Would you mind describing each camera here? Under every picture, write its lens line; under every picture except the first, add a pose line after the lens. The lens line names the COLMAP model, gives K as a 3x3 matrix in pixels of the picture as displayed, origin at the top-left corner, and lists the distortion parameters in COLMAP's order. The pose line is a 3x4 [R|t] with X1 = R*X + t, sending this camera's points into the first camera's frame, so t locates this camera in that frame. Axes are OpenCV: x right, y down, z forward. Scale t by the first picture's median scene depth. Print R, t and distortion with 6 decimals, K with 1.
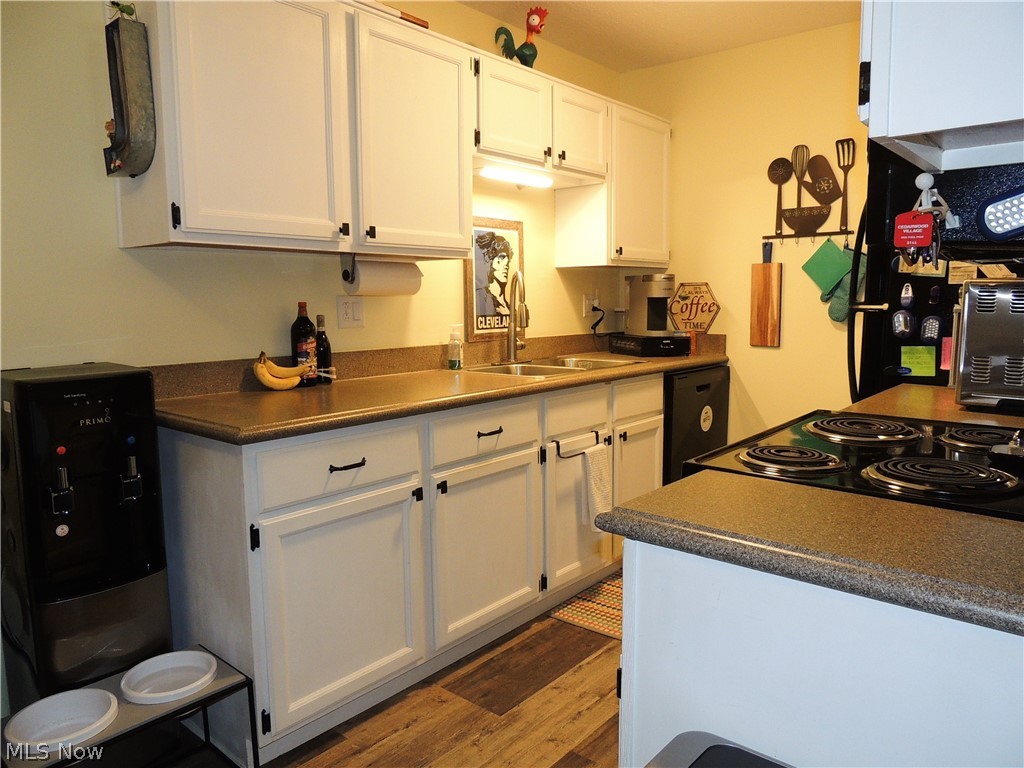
lens RADIAL K [[727.4, 0, 512.0], [0, 727.4, 388.5], [0, 0, 1]] dist [-0.017645, -0.000051]
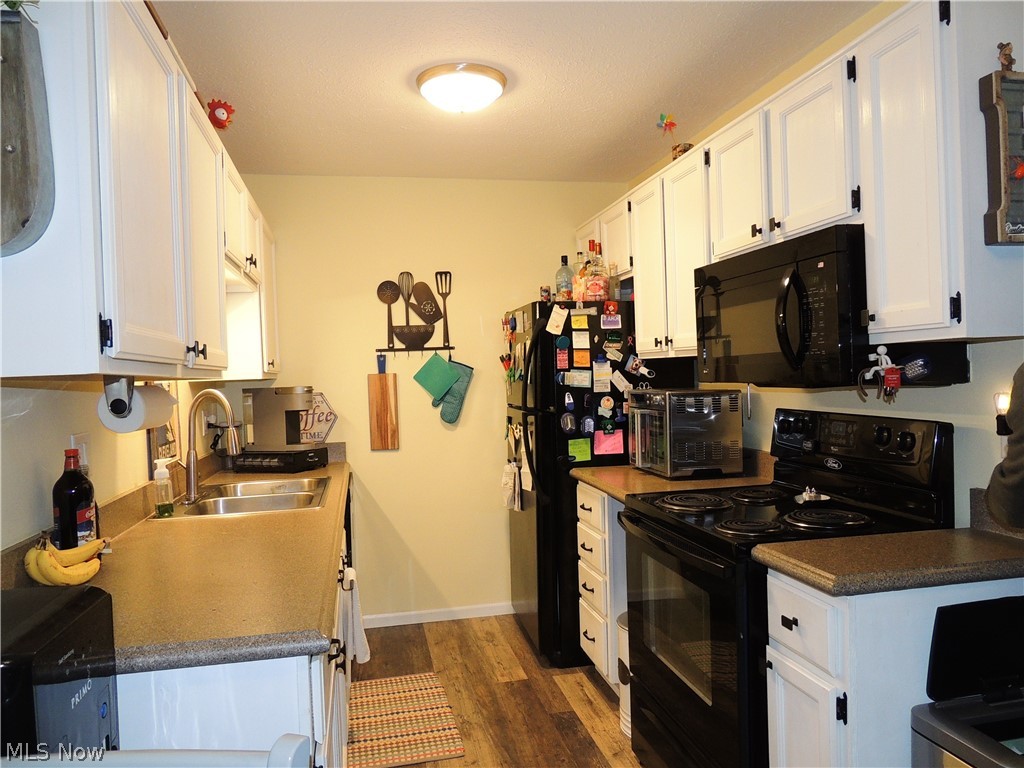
lens RADIAL K [[727.4, 0, 512.0], [0, 727.4, 388.5], [0, 0, 1]] dist [-0.017645, -0.000051]
pose [[0.628890, -0.028481, 0.776972, -0.410837], [0.128324, 0.989426, -0.067598, -0.056902], [-0.766831, 0.142216, 0.625895, 0.186875]]
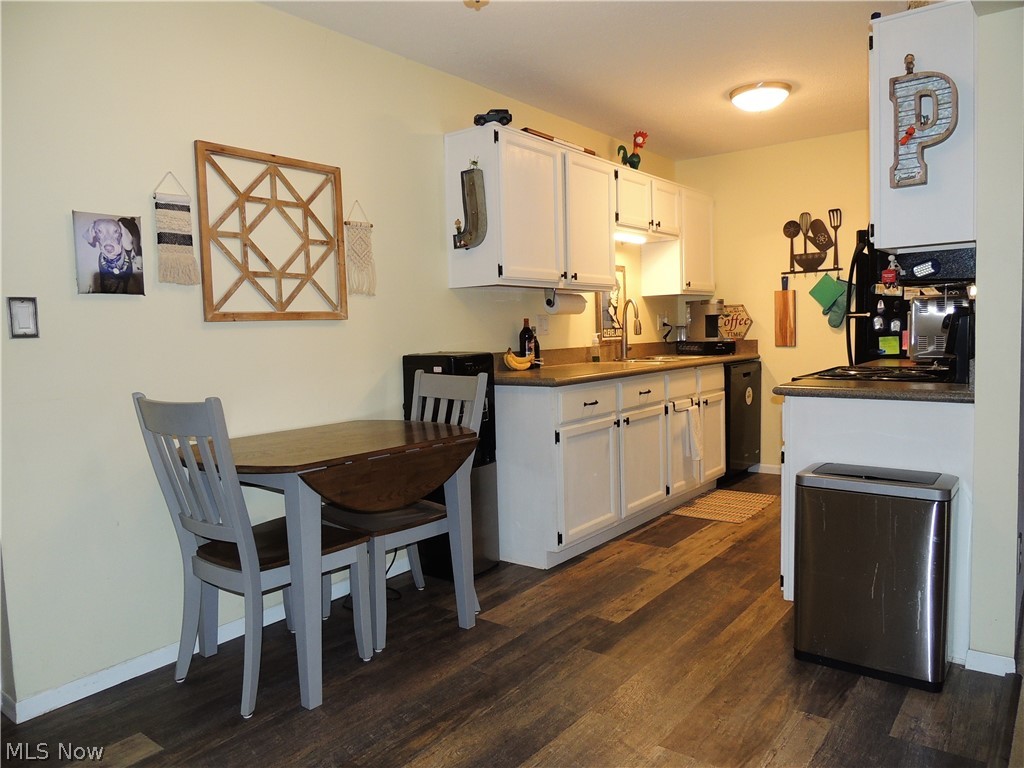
lens RADIAL K [[727.4, 0, 512.0], [0, 727.4, 388.5], [0, 0, 1]] dist [-0.017645, -0.000051]
pose [[0.998958, -0.025399, 0.037920, -0.294213], [0.027074, 0.998650, -0.044331, 0.086412], [-0.036742, 0.045312, 0.998297, -0.497588]]
